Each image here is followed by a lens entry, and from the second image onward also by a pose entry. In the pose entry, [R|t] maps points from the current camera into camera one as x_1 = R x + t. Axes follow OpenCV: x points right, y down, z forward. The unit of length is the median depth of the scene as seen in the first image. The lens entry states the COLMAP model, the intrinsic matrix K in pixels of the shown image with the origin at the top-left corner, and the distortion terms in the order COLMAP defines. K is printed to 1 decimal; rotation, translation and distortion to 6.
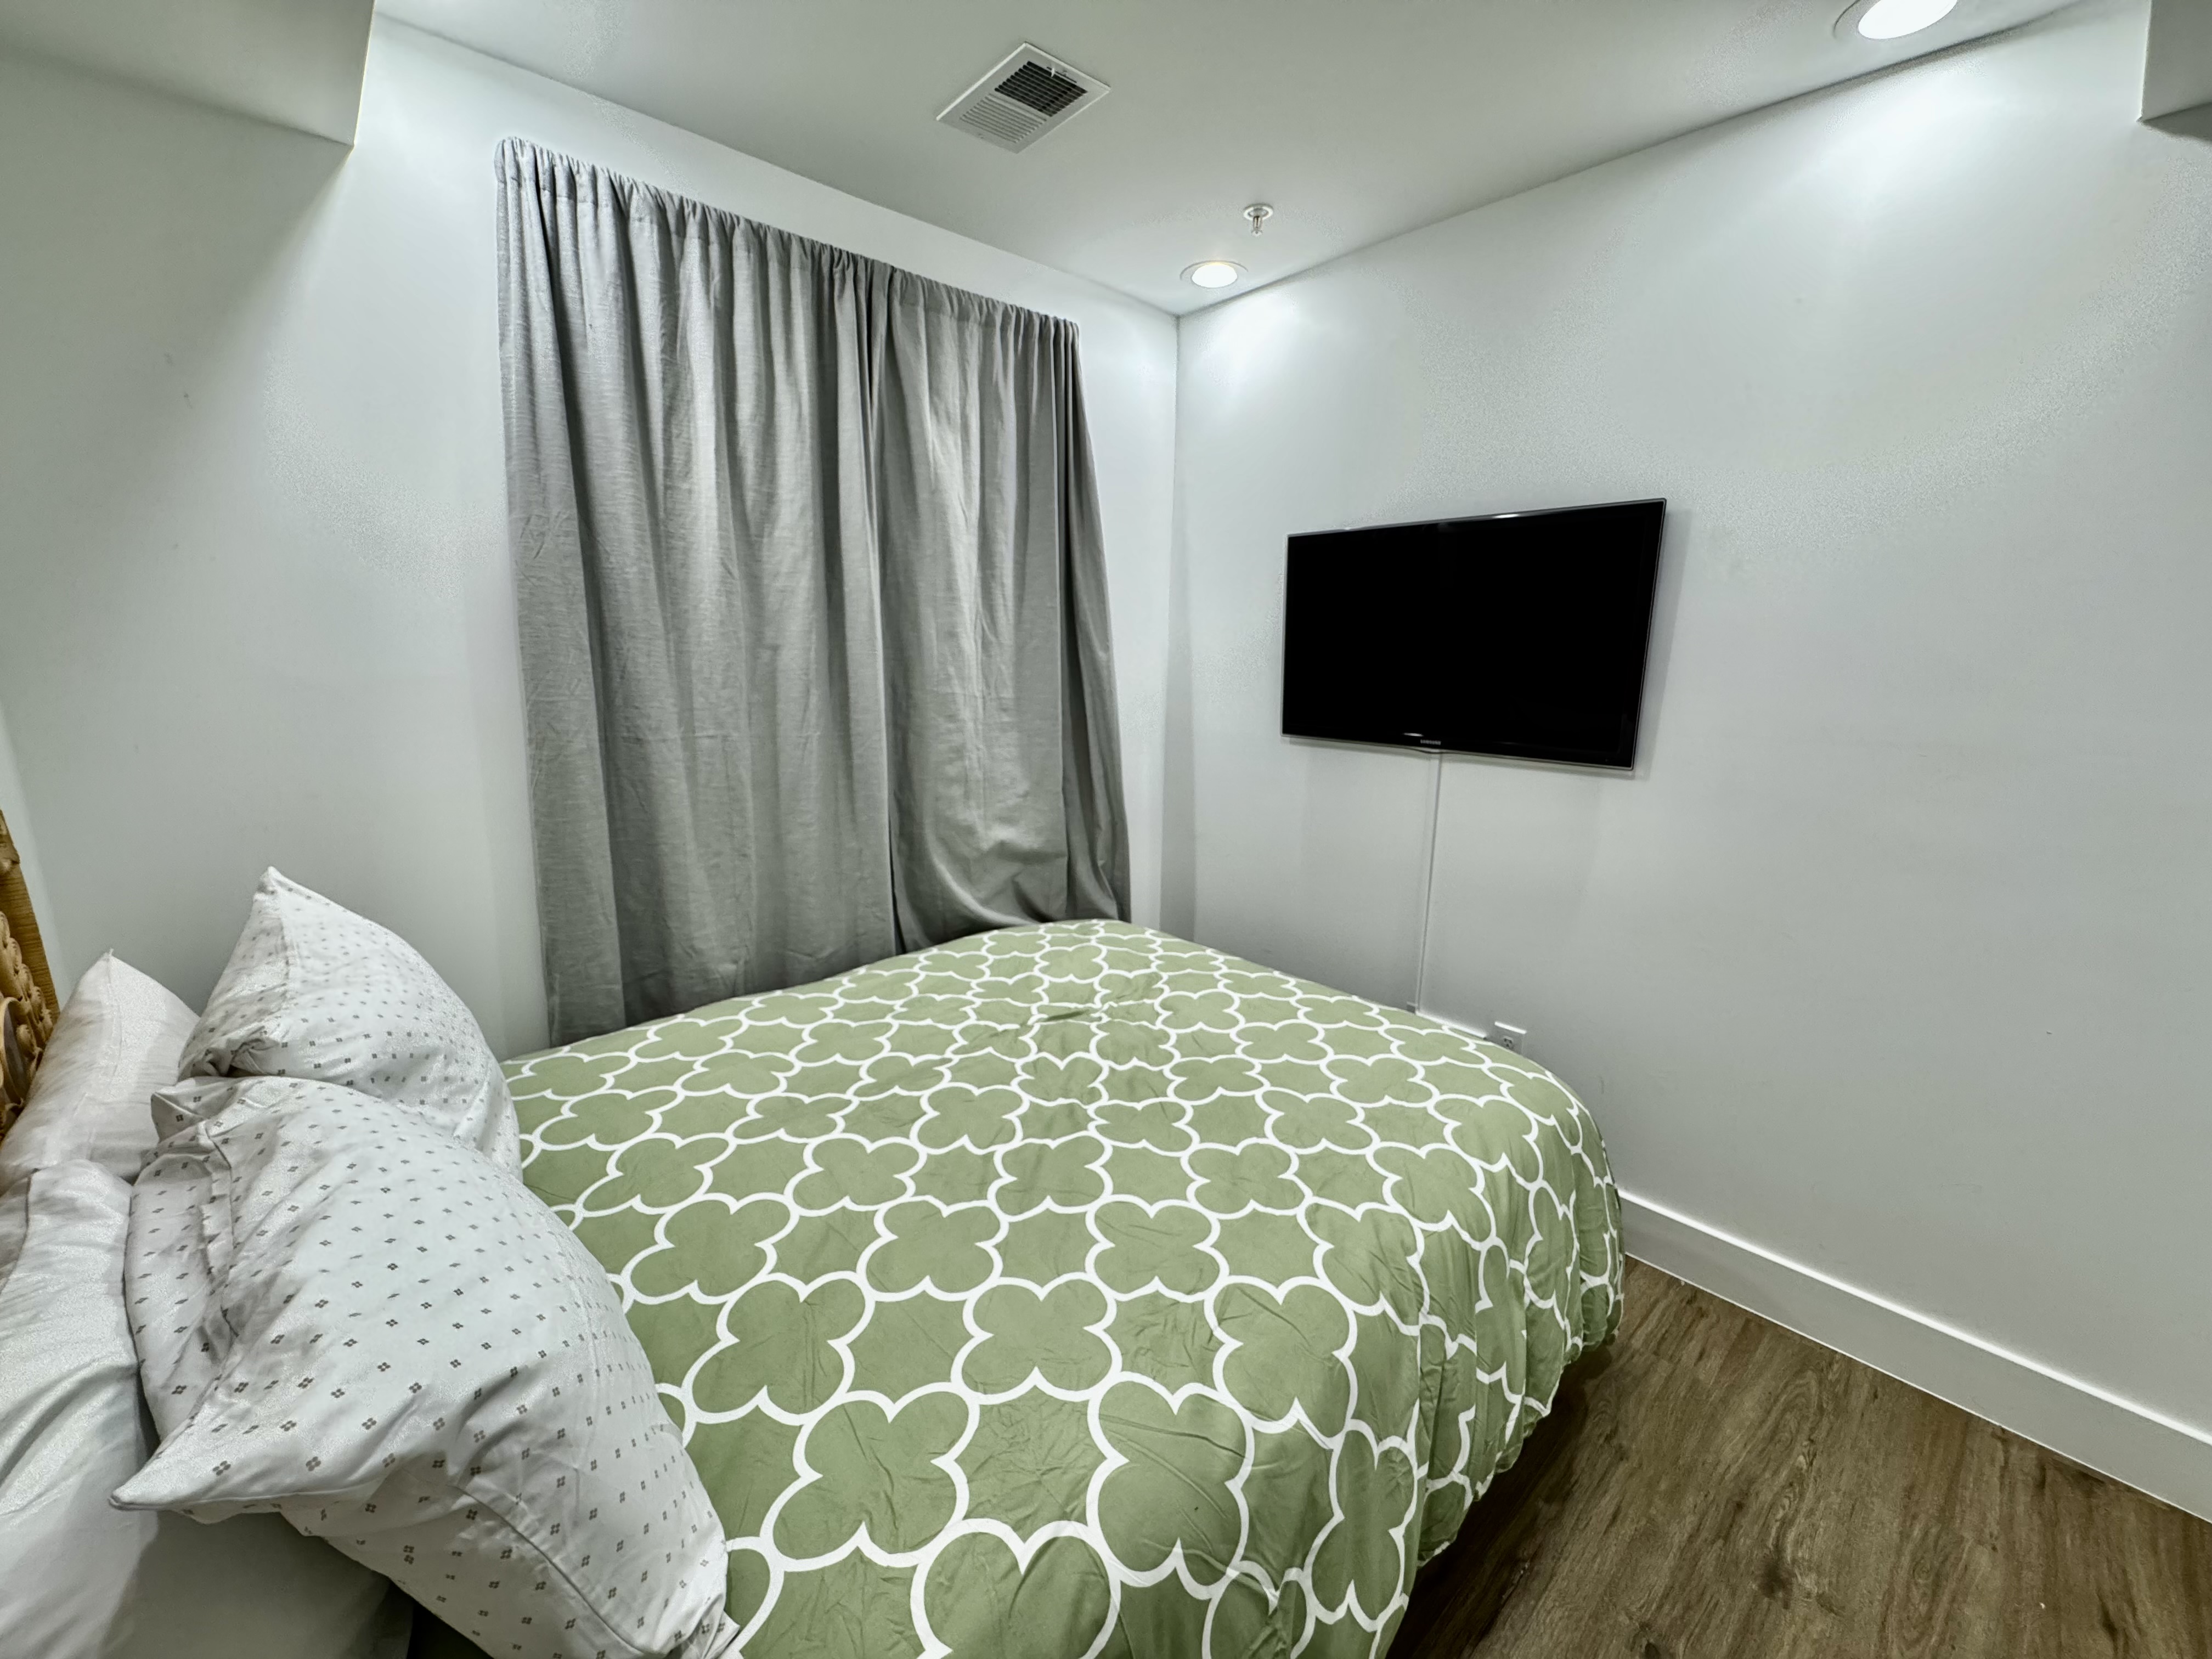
lens RADIAL K [[882.9, 0, 1107.1], [0, 882.9, 829.6], [0, 0, 1]] dist [-0.004315, 0.000096]
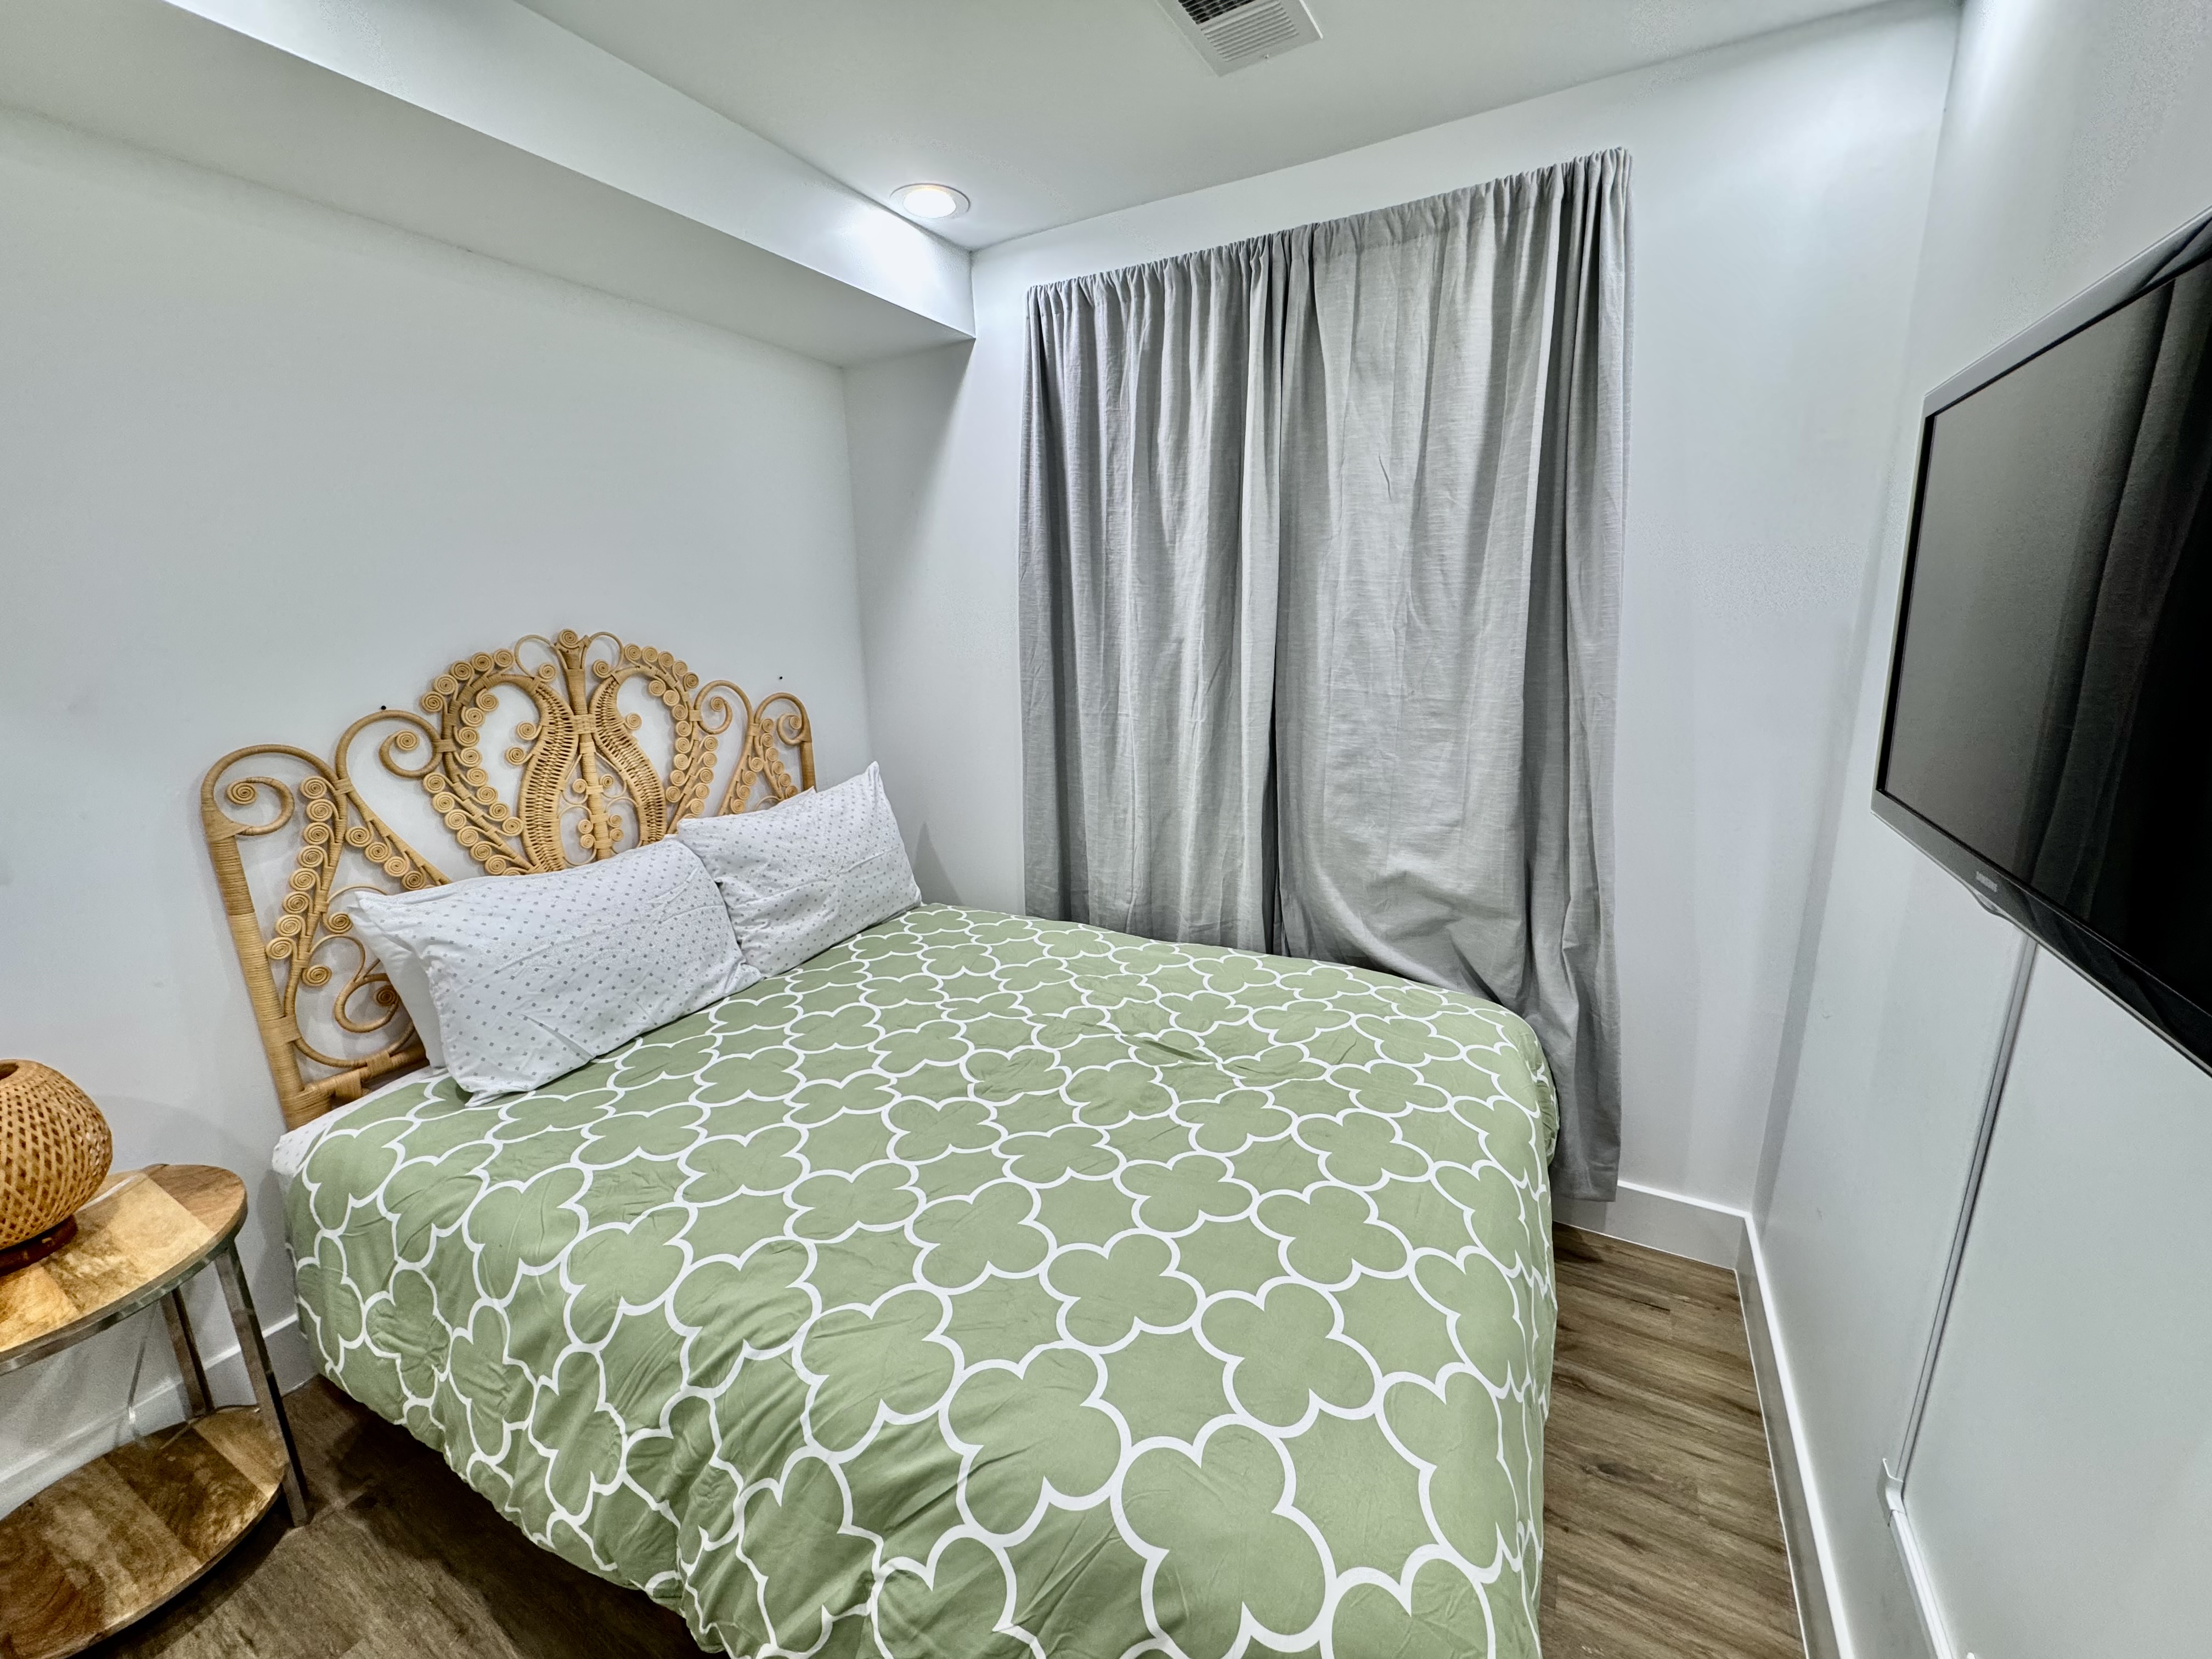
lens RADIAL K [[882.9, 0, 1107.6], [0, 882.9, 829.6], [0, 0, 1]] dist [-0.004315, 0.000096]
pose [[0.309715, 0.197364, -0.930120, 0.613750], [-0.168949, 0.974077, 0.150434, -0.113709], [0.935699, 0.110551, 0.335031, 0.510587]]
